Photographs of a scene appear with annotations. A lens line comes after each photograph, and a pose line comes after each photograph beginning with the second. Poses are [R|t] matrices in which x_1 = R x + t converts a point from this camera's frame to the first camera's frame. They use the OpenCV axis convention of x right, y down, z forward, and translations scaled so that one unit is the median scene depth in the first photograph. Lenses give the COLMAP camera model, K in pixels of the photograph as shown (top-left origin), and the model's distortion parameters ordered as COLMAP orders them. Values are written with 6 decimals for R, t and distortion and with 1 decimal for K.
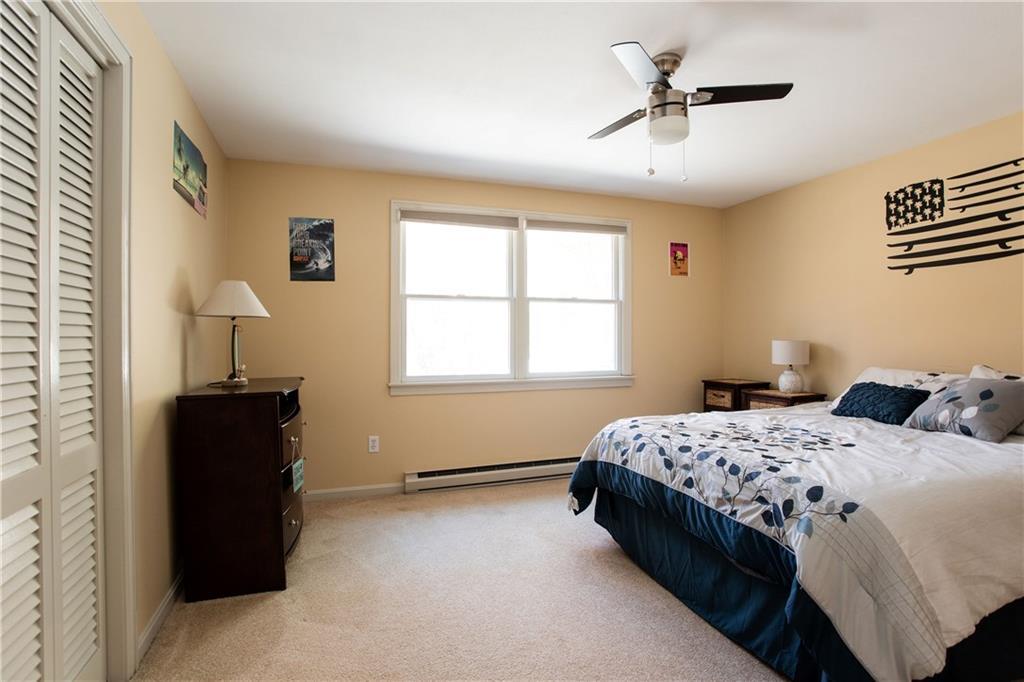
lens RADIAL K [[504.1, 0, 508.6], [0, 504.1, 343.0], [0, 0, 1]] dist [0.000024, 0.000002]
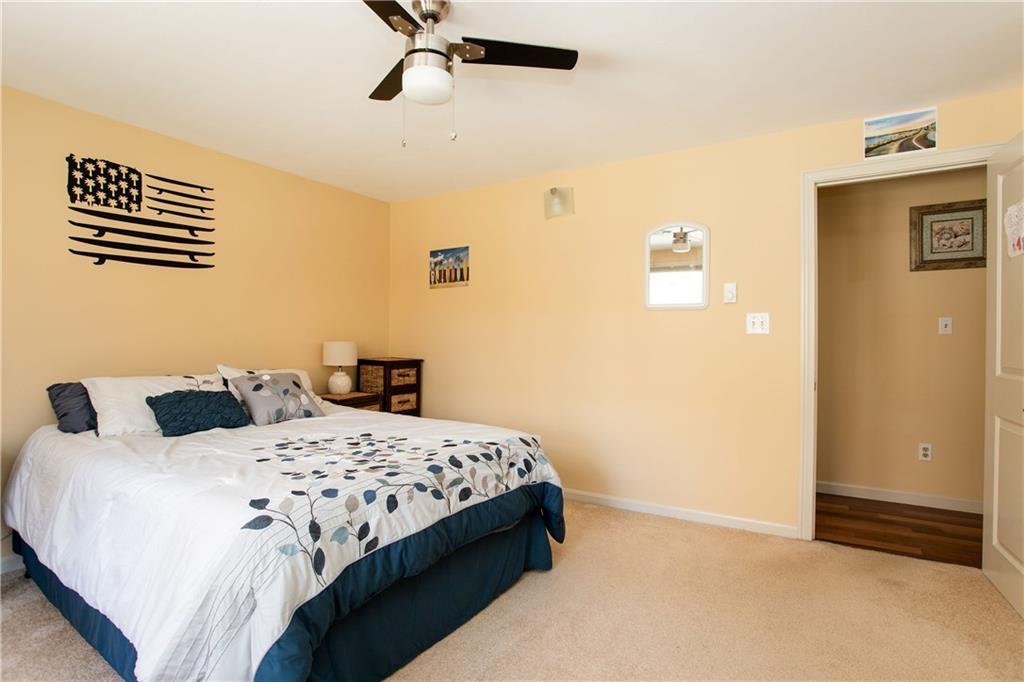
lens RADIAL K [[504.1, 0, 507.0], [0, 504.1, 336.0], [0, 0, 1]] dist [0.000024, 0.000002]
pose [[-0.616259, -0.002925, 0.787538, -0.301503], [0.002627, 0.999980, 0.005770, -0.021123], [-0.787539, 0.005625, -0.616239, 1.024659]]
